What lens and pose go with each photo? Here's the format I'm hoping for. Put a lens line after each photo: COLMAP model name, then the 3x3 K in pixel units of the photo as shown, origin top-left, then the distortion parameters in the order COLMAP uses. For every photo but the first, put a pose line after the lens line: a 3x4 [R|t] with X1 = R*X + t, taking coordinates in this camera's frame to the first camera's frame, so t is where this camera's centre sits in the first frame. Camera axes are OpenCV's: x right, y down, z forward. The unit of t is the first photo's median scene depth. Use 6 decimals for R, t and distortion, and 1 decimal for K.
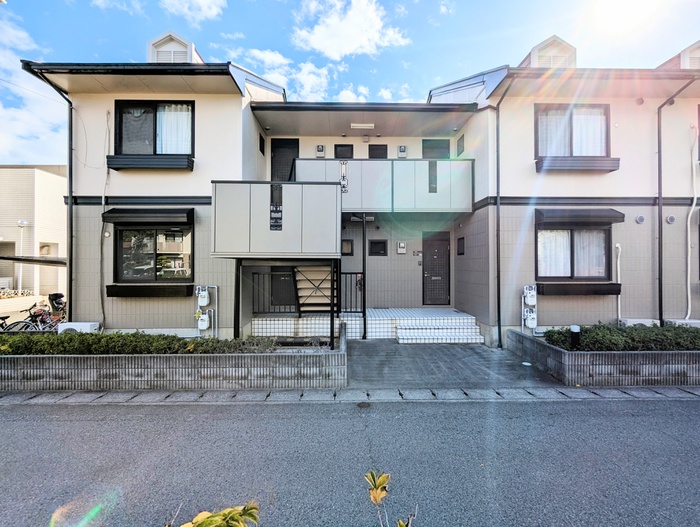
lens RADIAL K [[337.4, 0, 350.0], [0, 337.4, 263.5], [0, 0, 1]] dist [-0.001143, -0.000983]
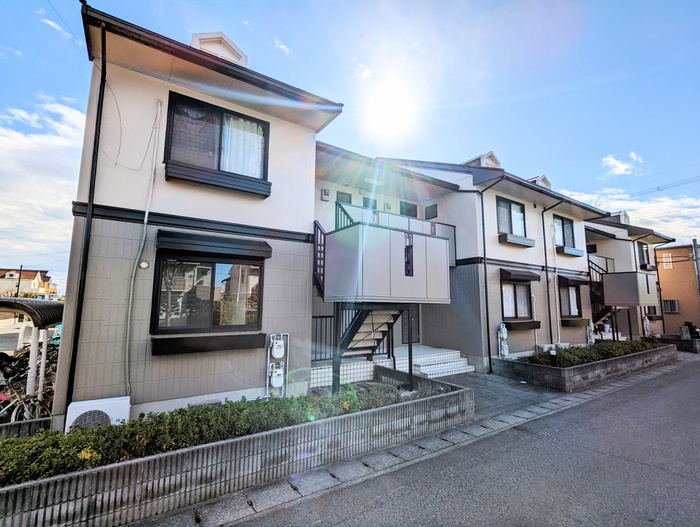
lens RADIAL K [[337.4, 0, 350.0], [0, 337.4, 263.5], [0, 0, 1]] dist [-0.001143, -0.000983]
pose [[0.837214, 0.072967, 0.541986, -0.743918], [-0.008260, 0.992633, -0.120878, -0.007584], [-0.546814, 0.096724, 0.831649, 0.178839]]
